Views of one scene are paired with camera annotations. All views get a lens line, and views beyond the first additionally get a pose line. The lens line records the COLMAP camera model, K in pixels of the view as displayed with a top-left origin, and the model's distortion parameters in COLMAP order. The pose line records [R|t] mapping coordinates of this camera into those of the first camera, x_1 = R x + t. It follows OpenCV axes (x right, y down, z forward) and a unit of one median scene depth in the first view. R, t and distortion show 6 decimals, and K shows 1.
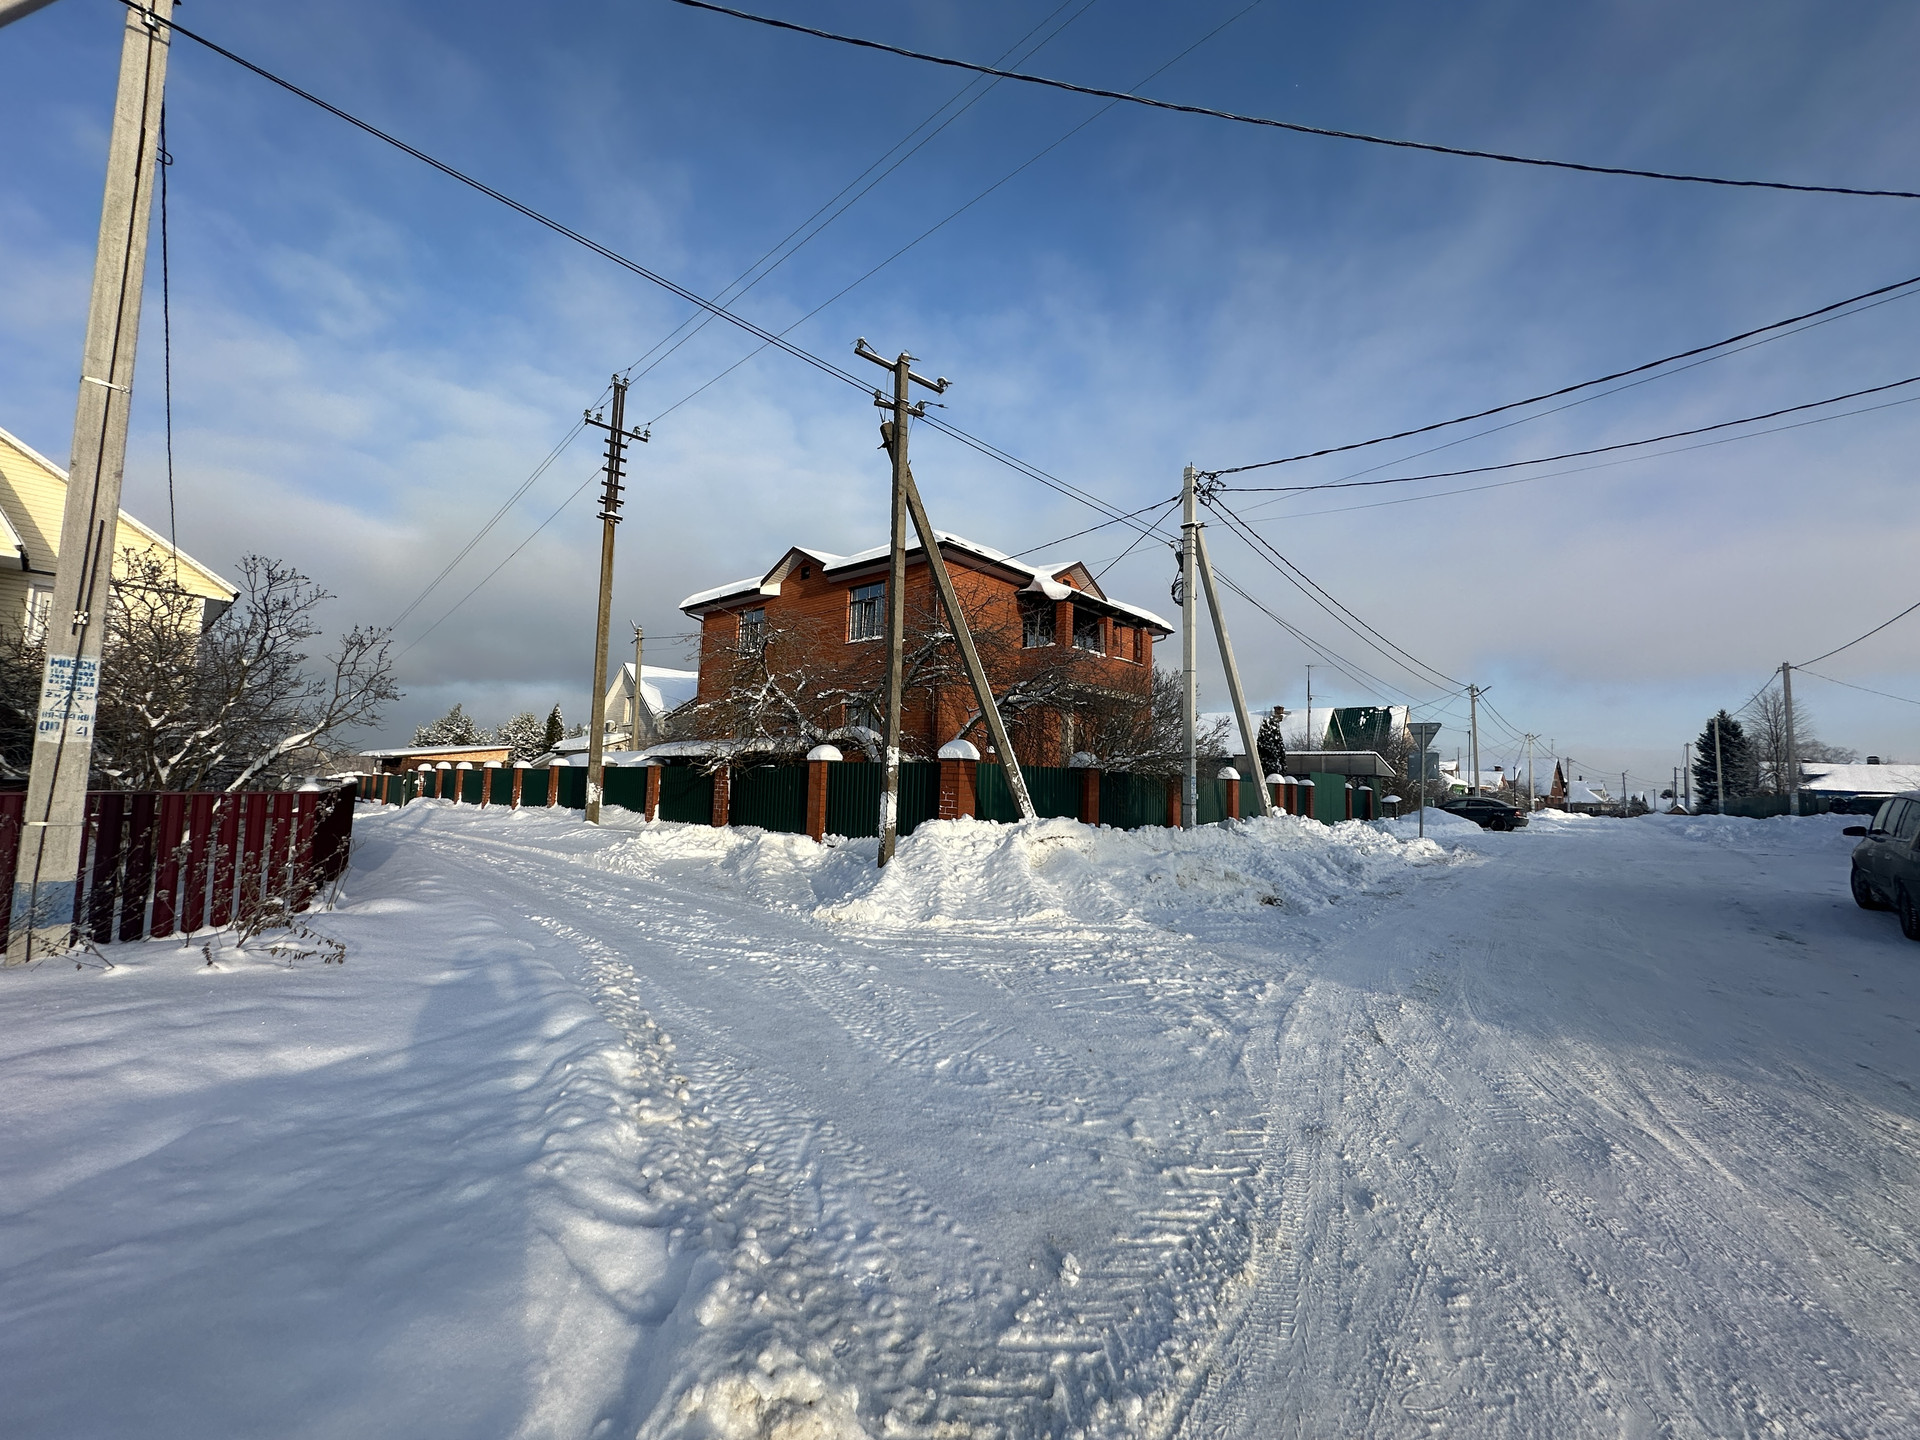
lens RADIAL K [[759.6, 0, 961.7], [0, 759.6, 719.9], [0, 0, 1]] dist [-0.001716, 0.000246]
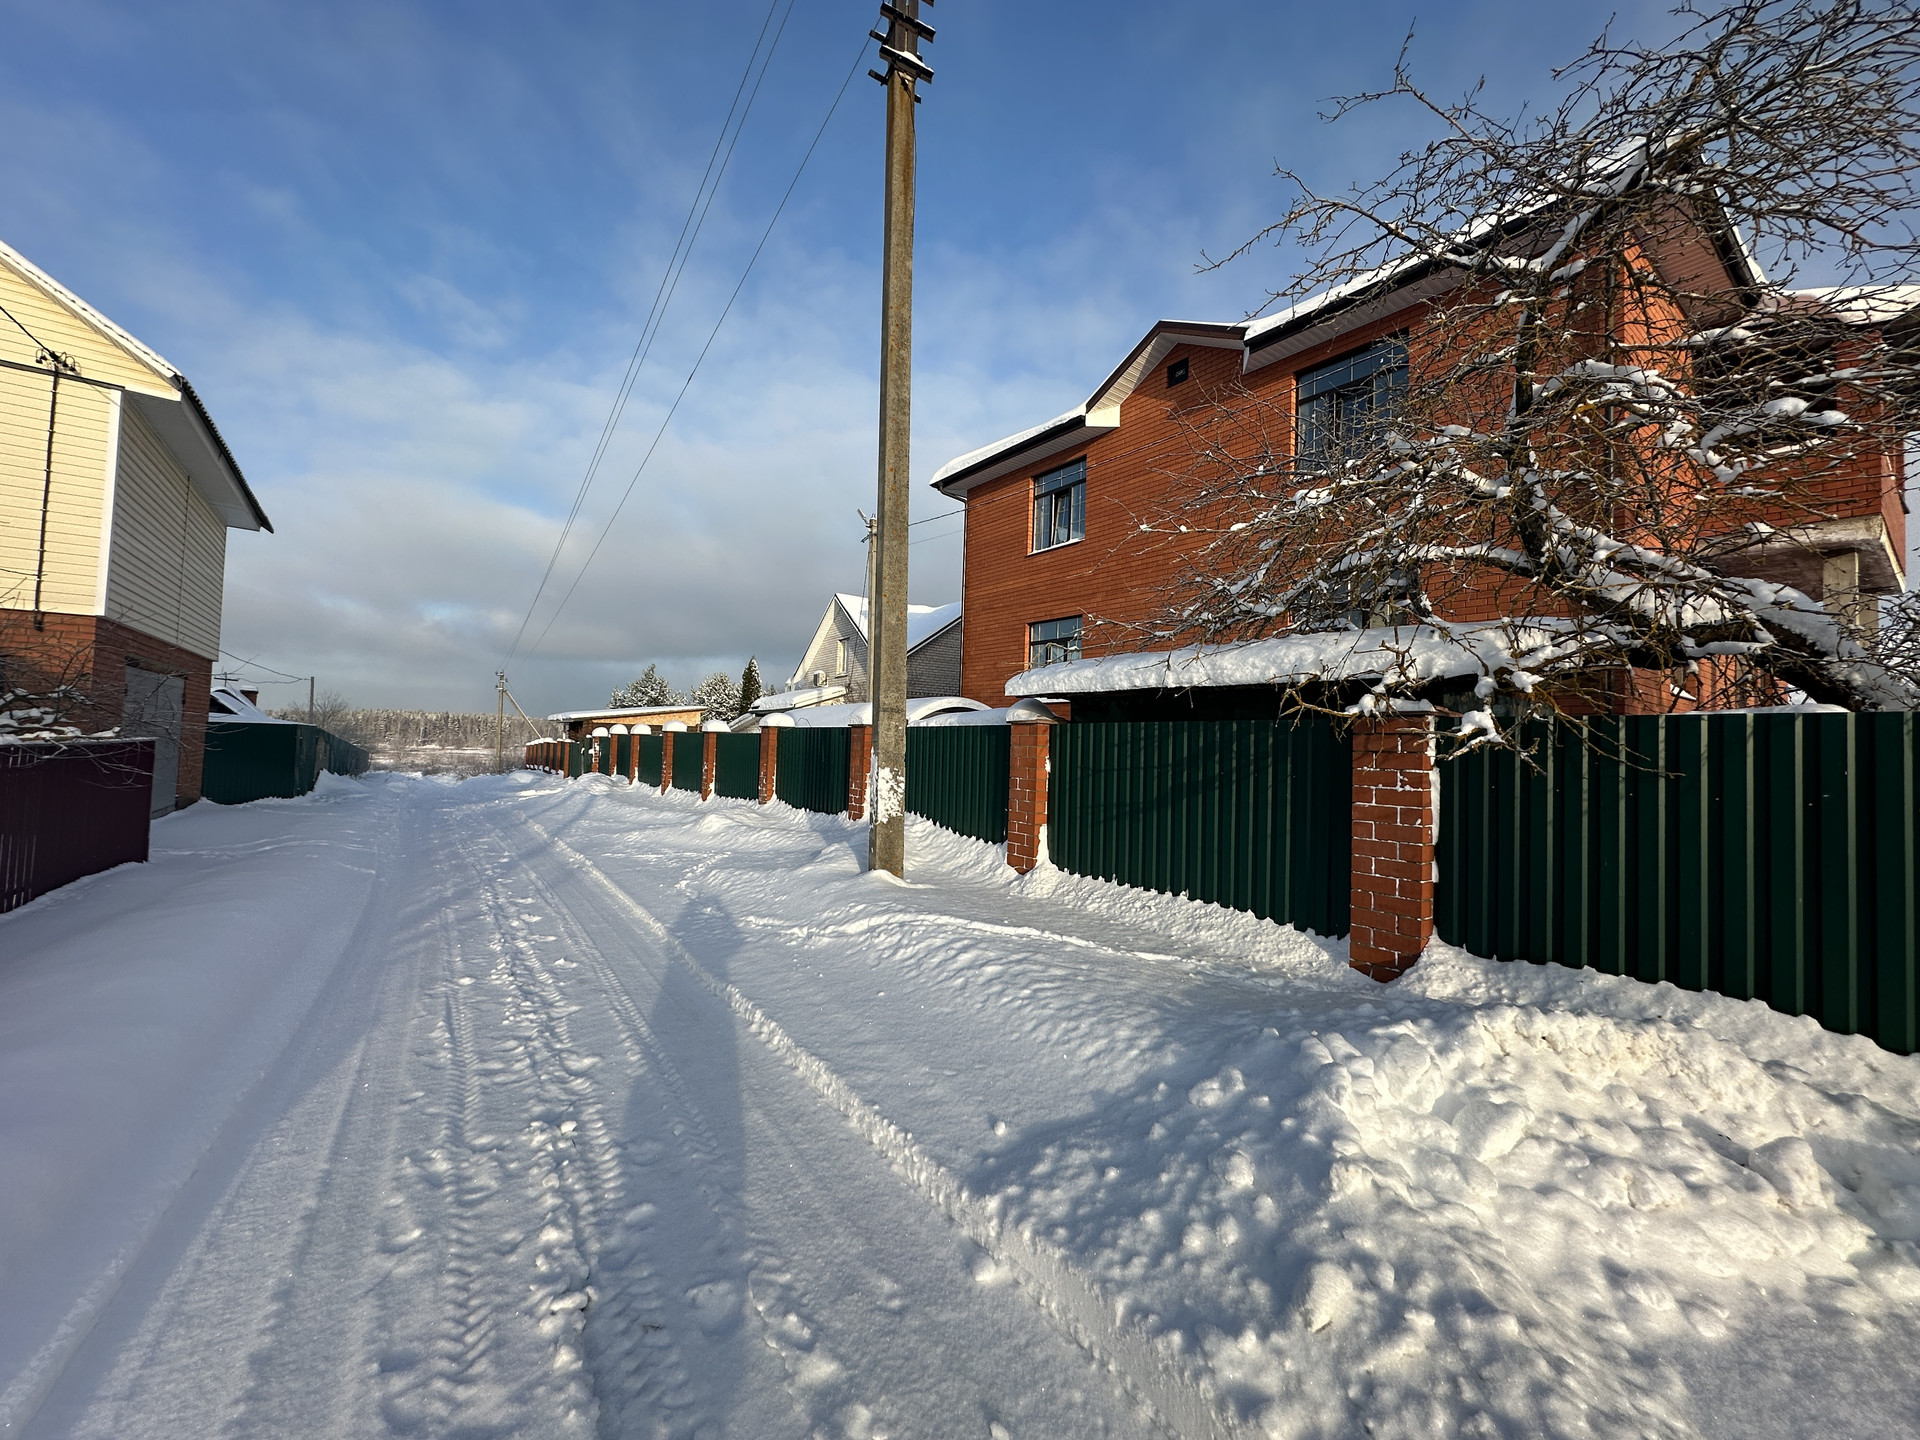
lens RADIAL K [[759.6, 0, 961.7], [0, 759.6, 719.9], [0, 0, 1]] dist [-0.001716, 0.000246]
pose [[0.977369, -0.006986, -0.211426, -0.227825], [0.016744, 0.998874, 0.044398, 0.026625], [0.210878, -0.046933, 0.976385, 0.395690]]
